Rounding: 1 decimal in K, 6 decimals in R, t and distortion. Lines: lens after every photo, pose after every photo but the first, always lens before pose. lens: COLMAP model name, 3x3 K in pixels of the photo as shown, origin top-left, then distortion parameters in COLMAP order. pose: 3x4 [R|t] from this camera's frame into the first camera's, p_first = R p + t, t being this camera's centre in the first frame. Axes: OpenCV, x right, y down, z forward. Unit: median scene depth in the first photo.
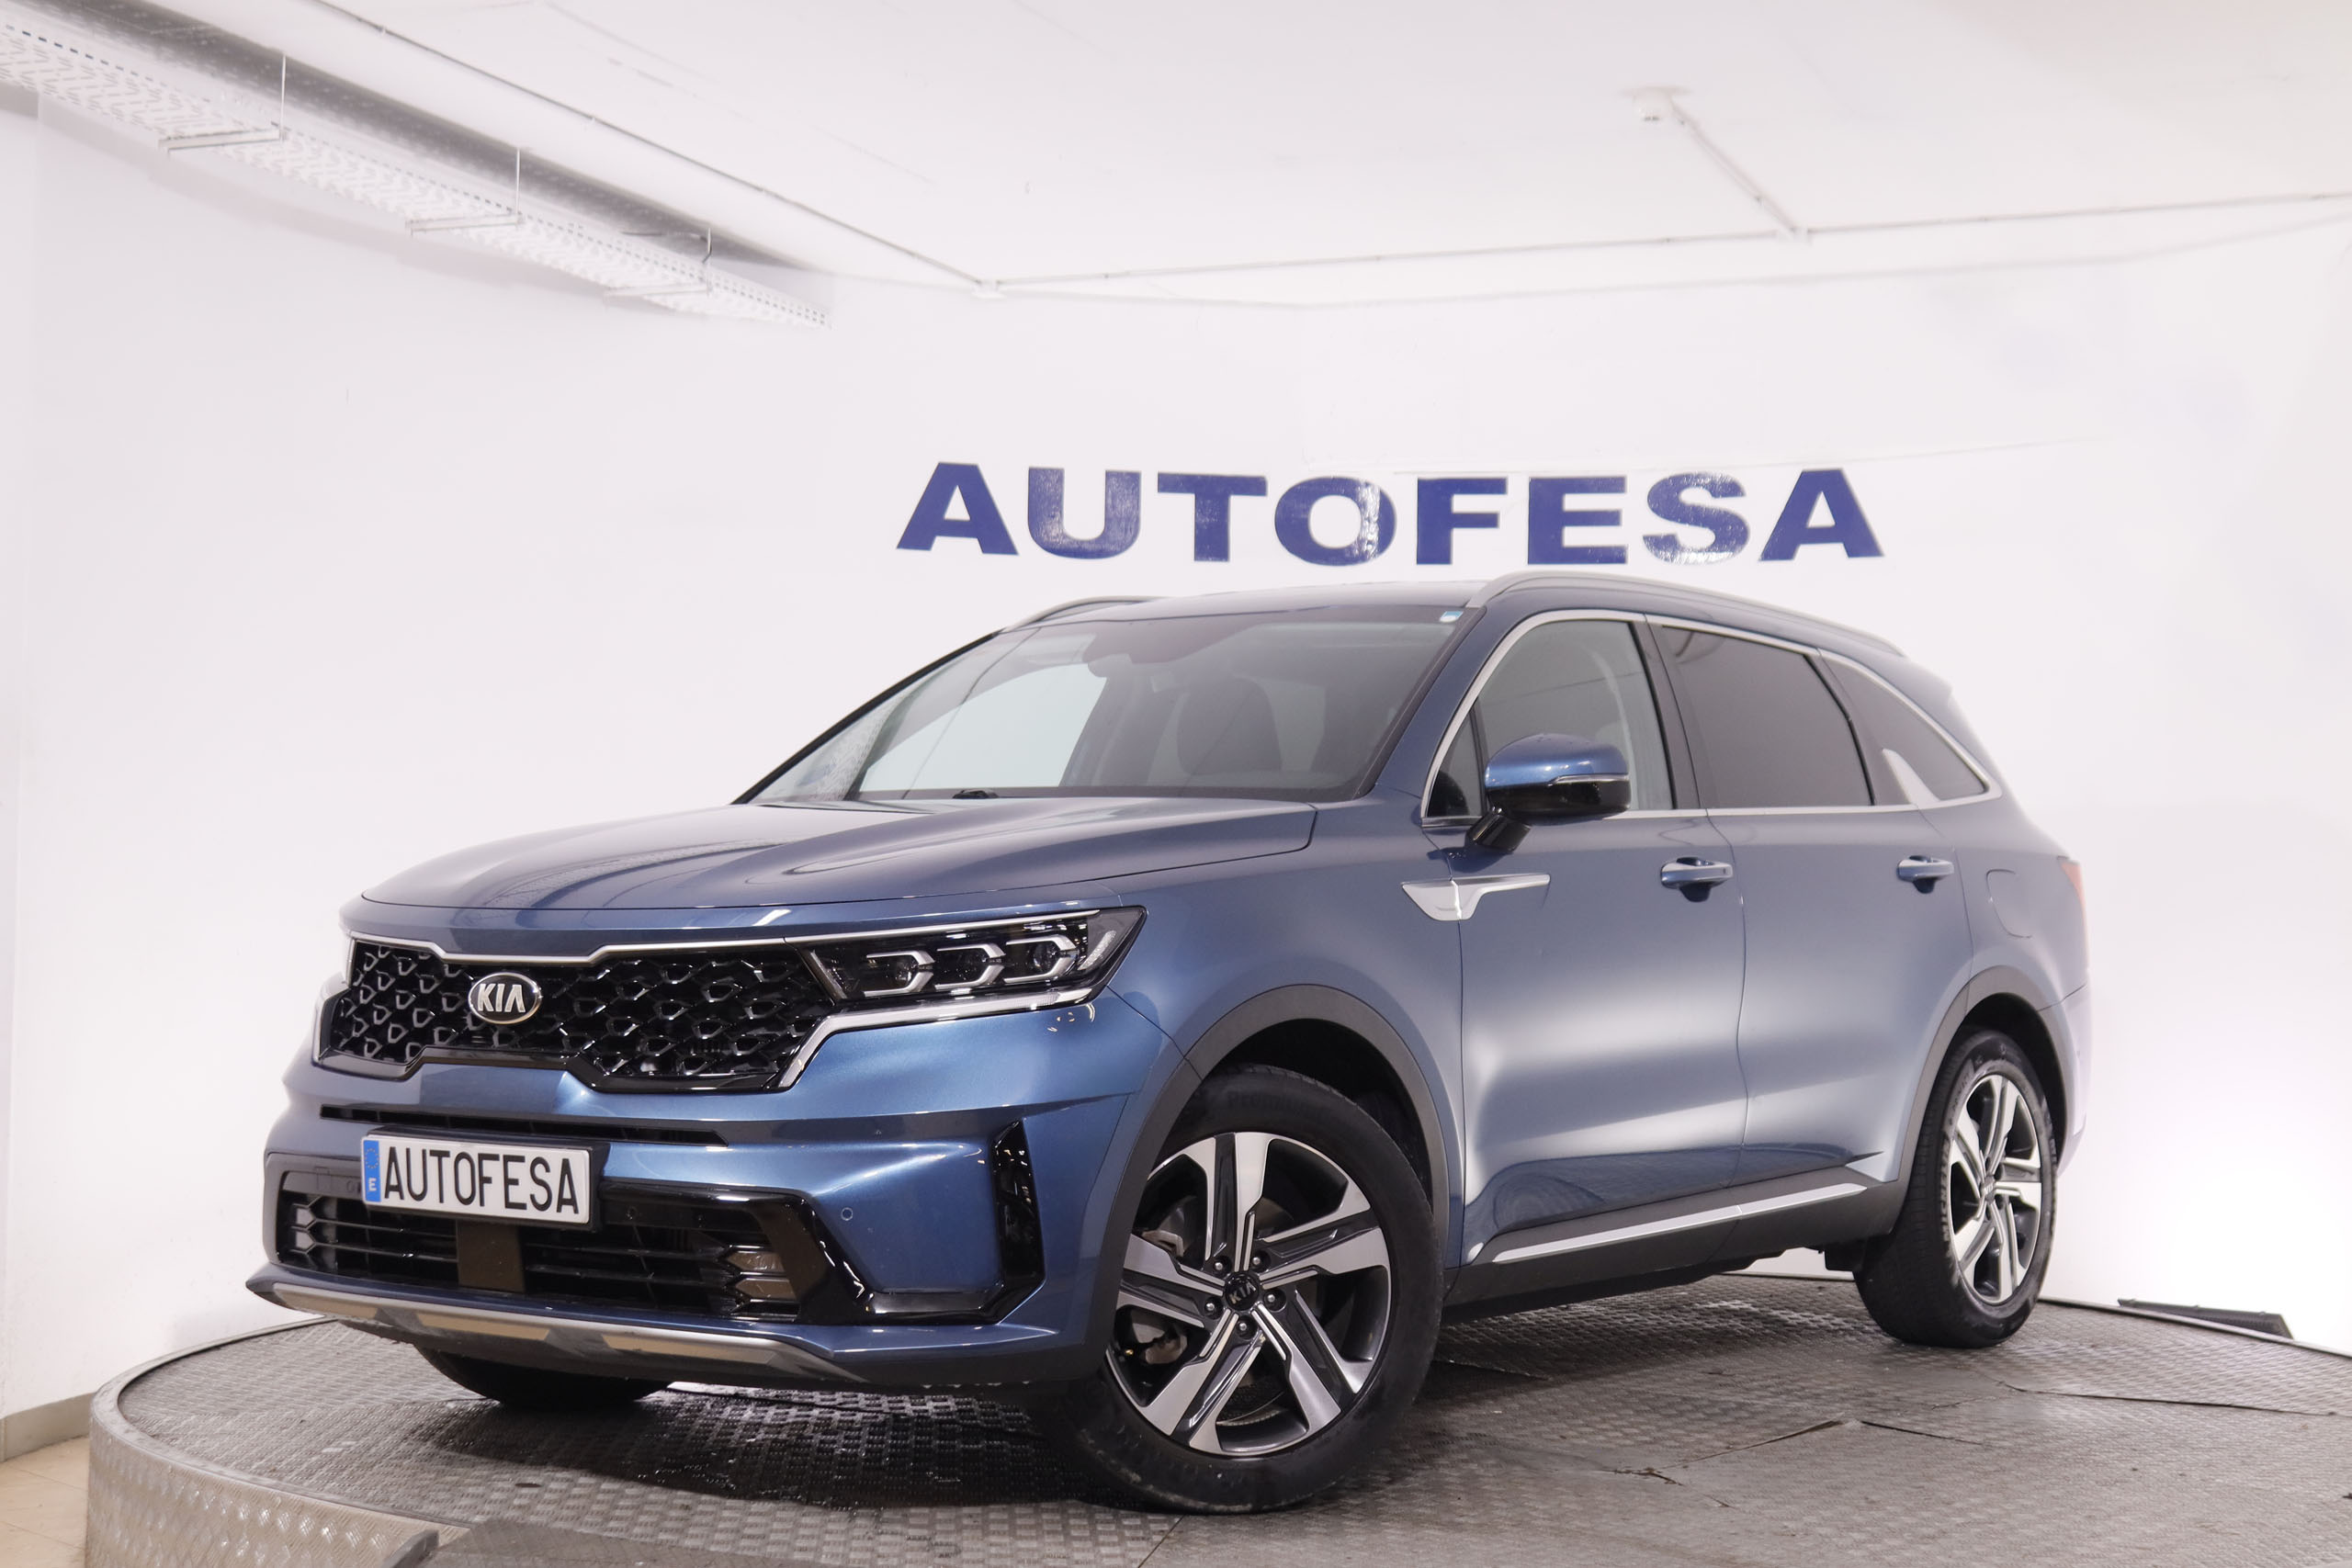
lens RADIAL K [[3538.3, 0, 1176.0], [0, 3538.3, 784.0], [0, 0, 1]] dist [-0.020917, 0.054037]
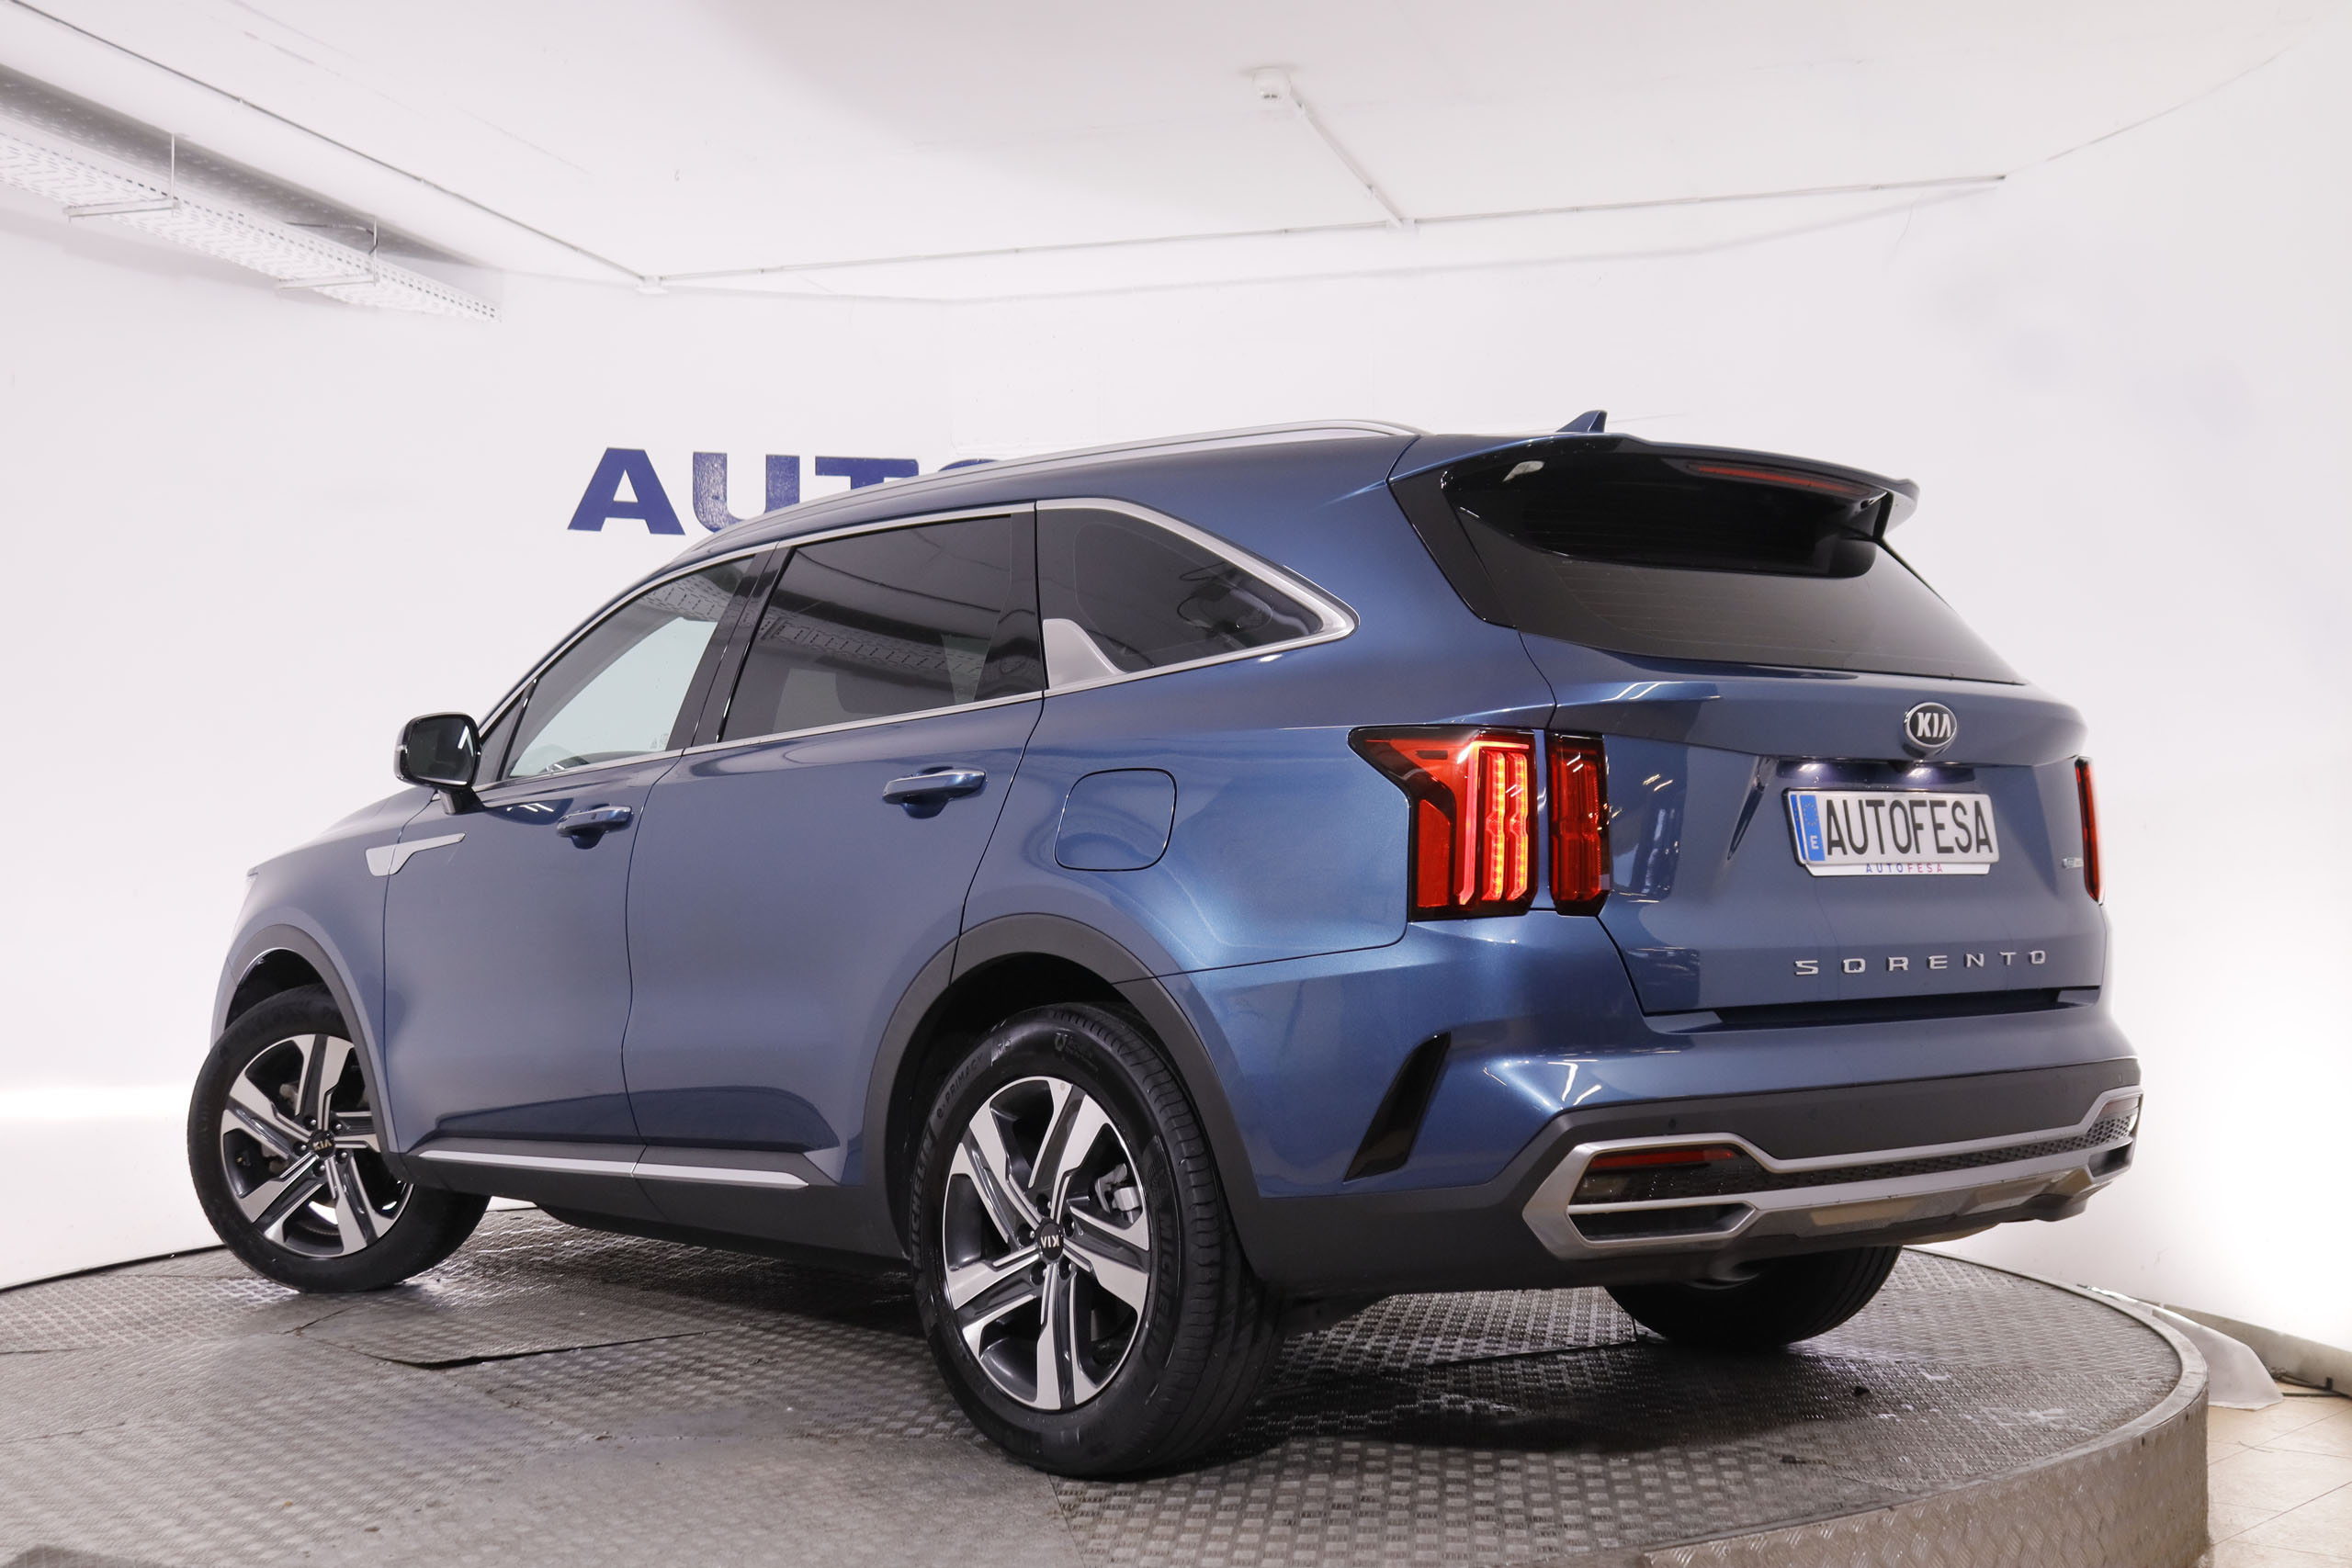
lens RADIAL K [[2934.8, 0, 1176.0], [0, 2934.8, 784.0], [0, 0, 1]] dist [-0.078480, 0.140425]
pose [[0.994647, -0.019023, 0.101568, 0.012746], [0.018190, 0.999793, 0.009118, 0.005454], [-0.101720, -0.007221, 0.994787, 0.119523]]
